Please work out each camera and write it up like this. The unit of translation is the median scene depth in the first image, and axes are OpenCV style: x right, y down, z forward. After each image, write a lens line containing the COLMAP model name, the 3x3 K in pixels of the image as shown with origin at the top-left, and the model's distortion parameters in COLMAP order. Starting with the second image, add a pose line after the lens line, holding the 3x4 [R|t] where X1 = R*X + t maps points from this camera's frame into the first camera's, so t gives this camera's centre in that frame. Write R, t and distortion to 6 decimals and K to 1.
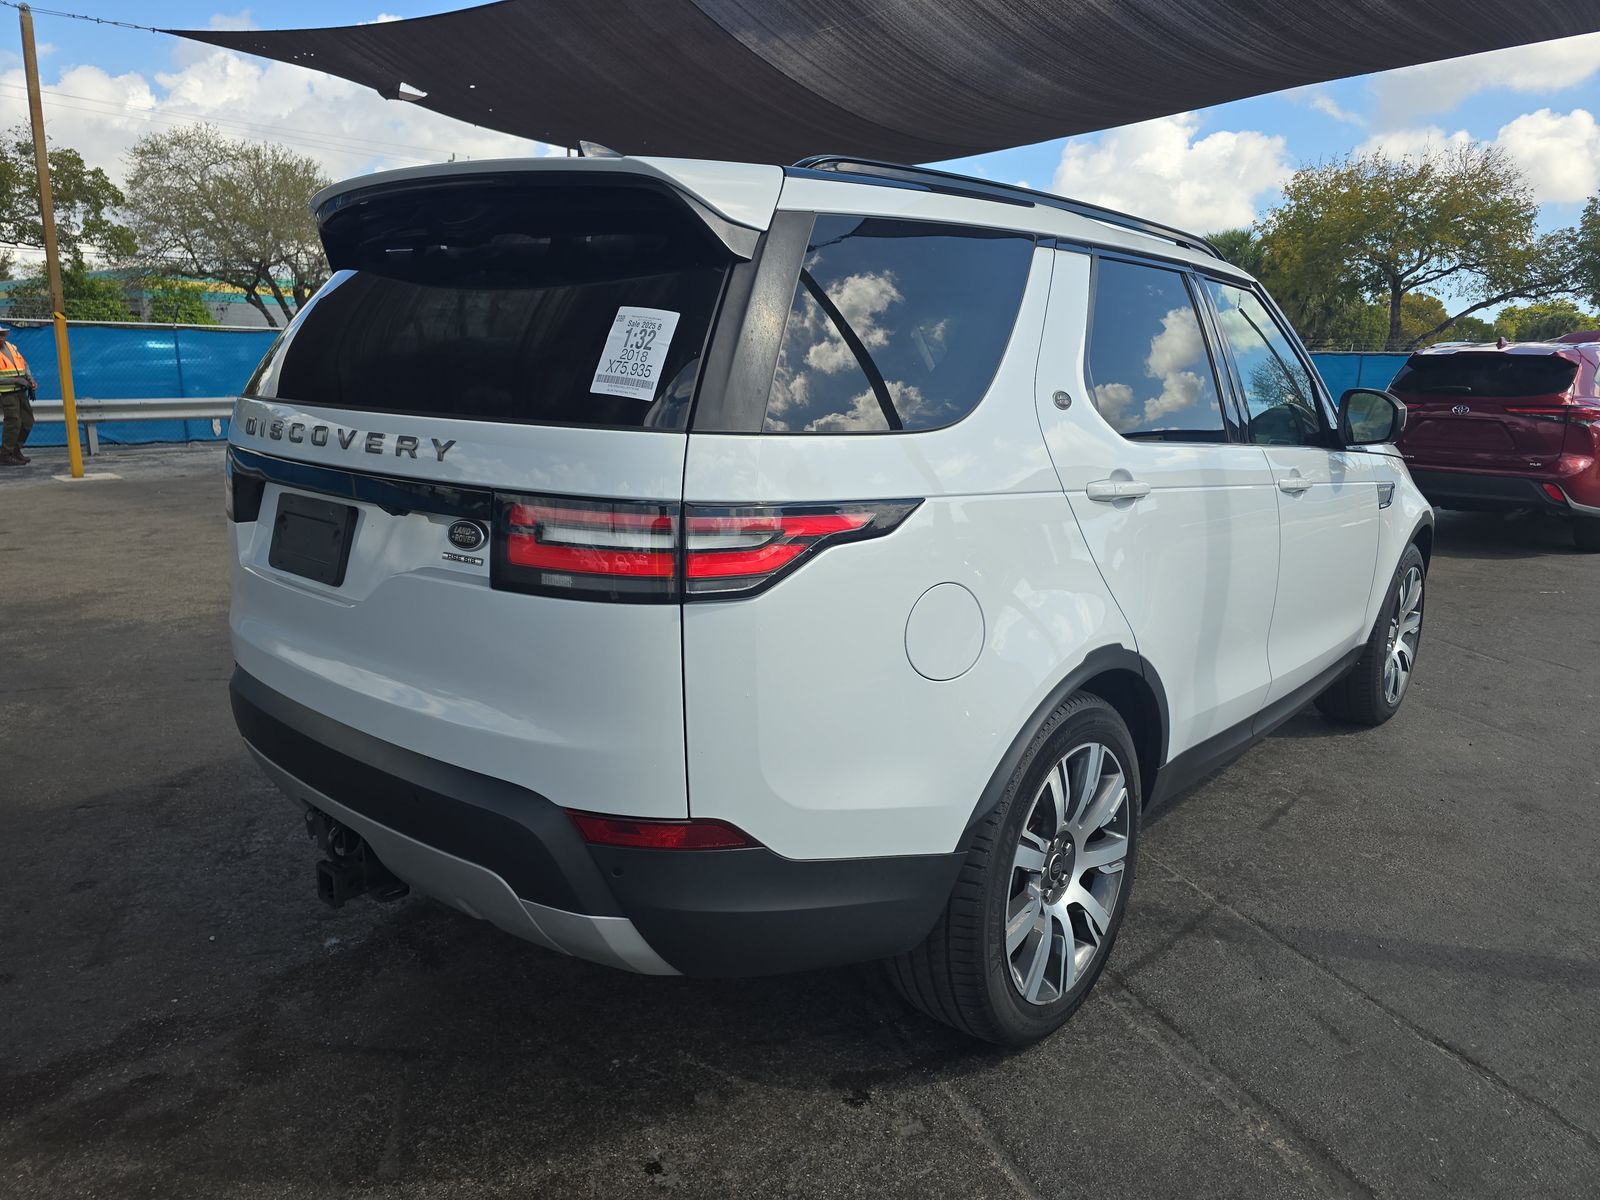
lens RADIAL K [[1091.1, 0, 794.6], [0, 1091.1, 594.8], [0, 0, 1]] dist [0.033824, -0.022239]
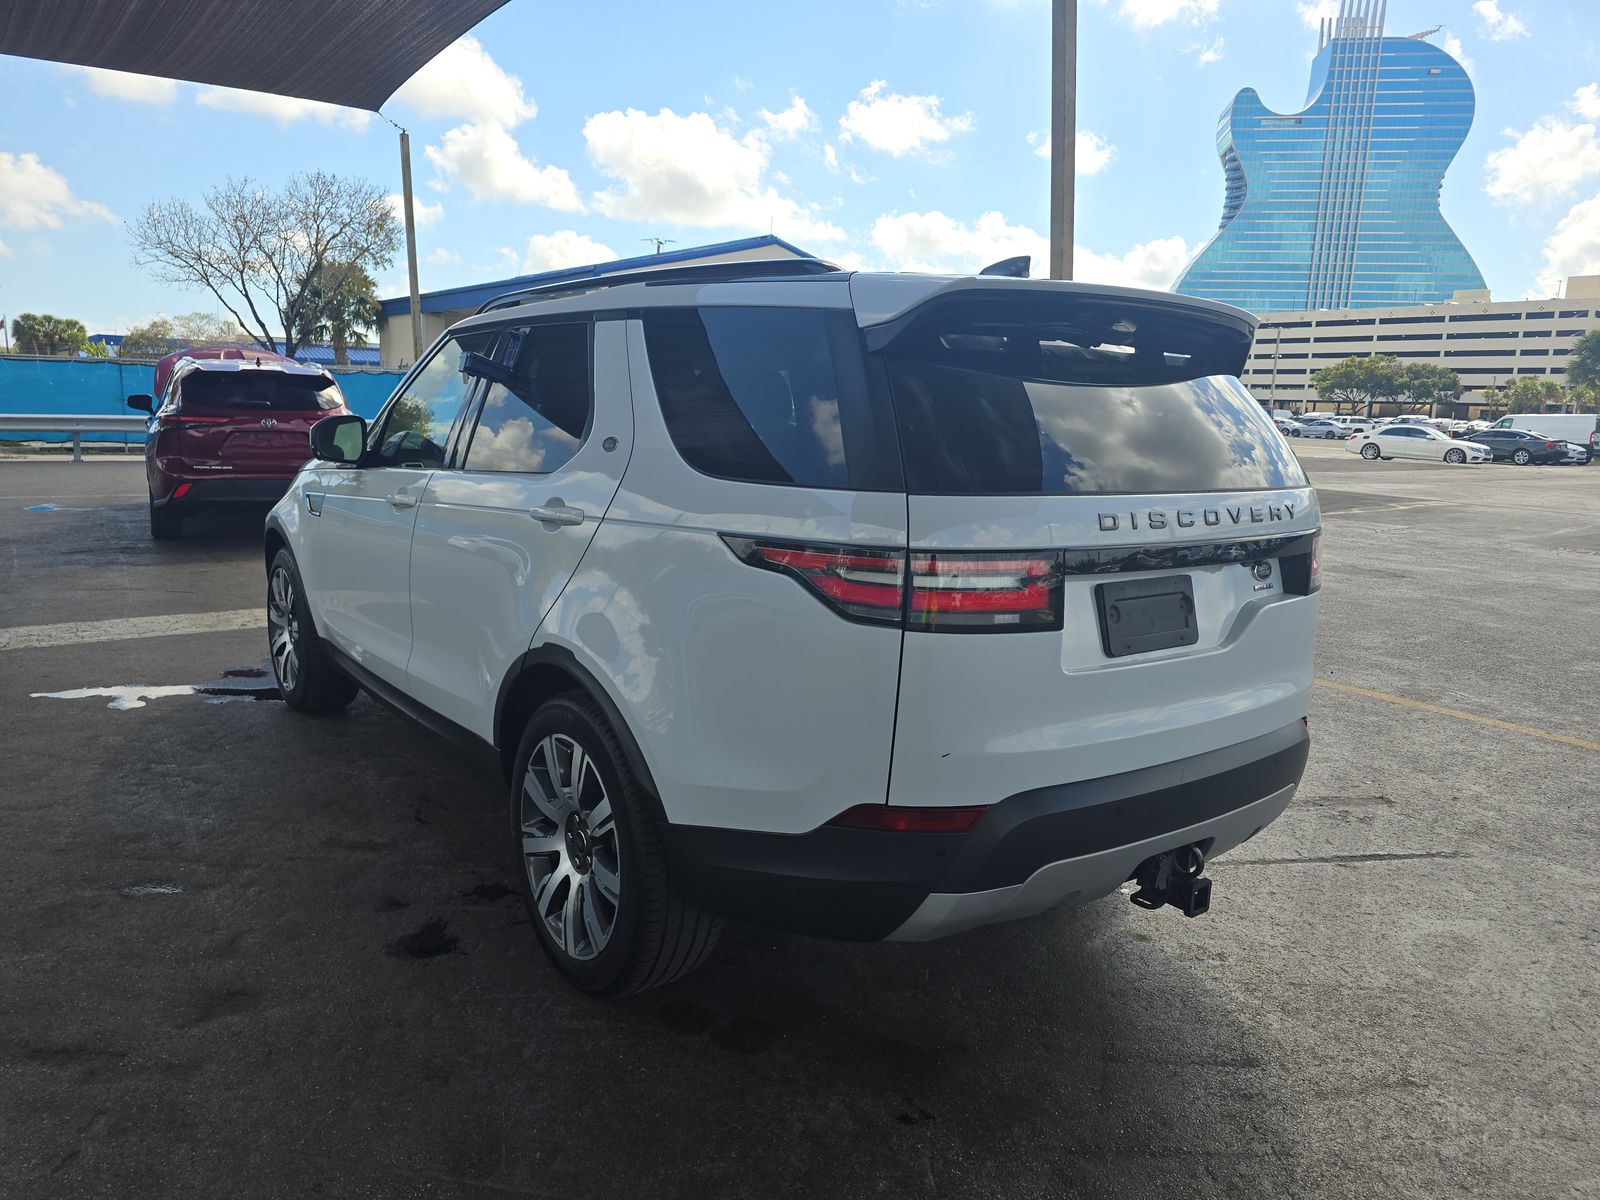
lens RADIAL K [[1091.1, 0, 794.6], [0, 1091.1, 594.8], [0, 0, 1]] dist [0.033824, -0.022239]
pose [[0.195189, -0.176401, 0.964771, -1.568216], [0.170312, 0.974843, 0.143786, -0.289657], [-0.965865, 0.136247, 0.220322, 1.111788]]
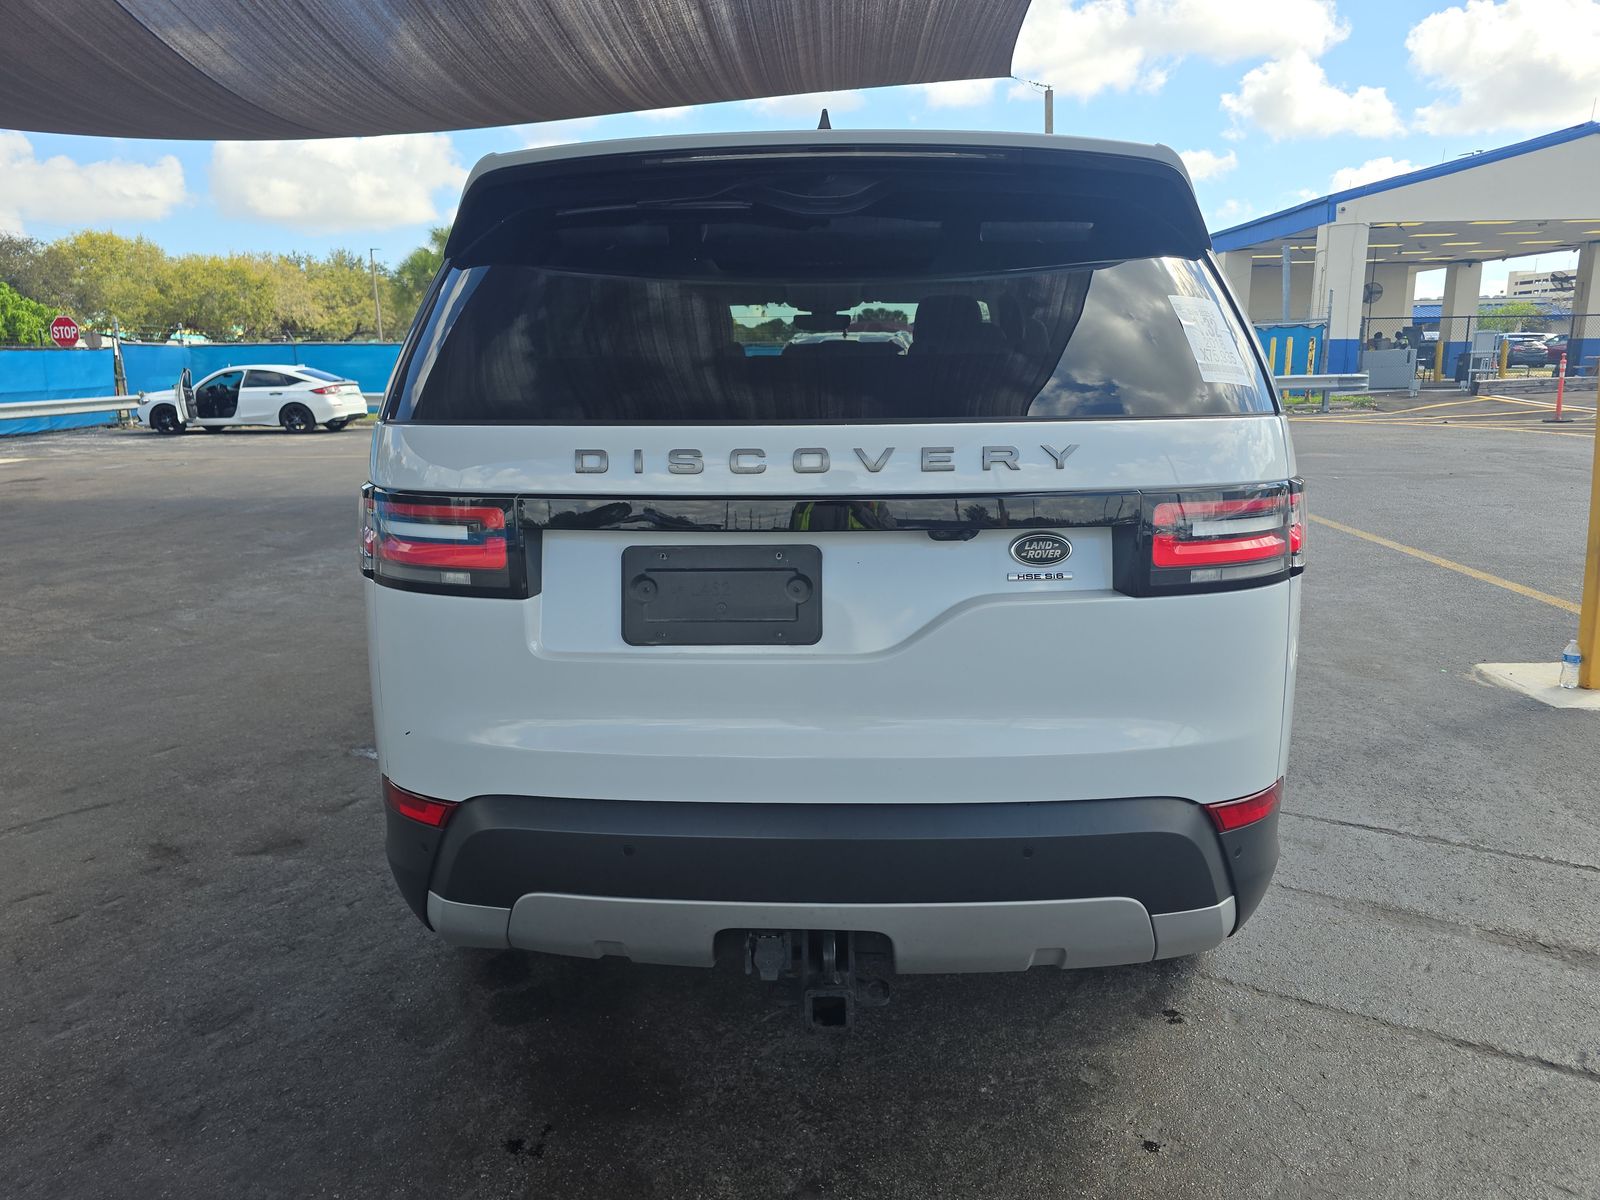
lens RADIAL K [[1091.1, 0, 794.6], [0, 1091.1, 594.8], [0, 0, 1]] dist [0.033824, -0.022239]
pose [[0.769011, -0.160450, 0.618772, -0.887473], [0.156420, 0.985792, 0.061220, -0.091470], [-0.619803, 0.049709, 0.783182, 0.362031]]
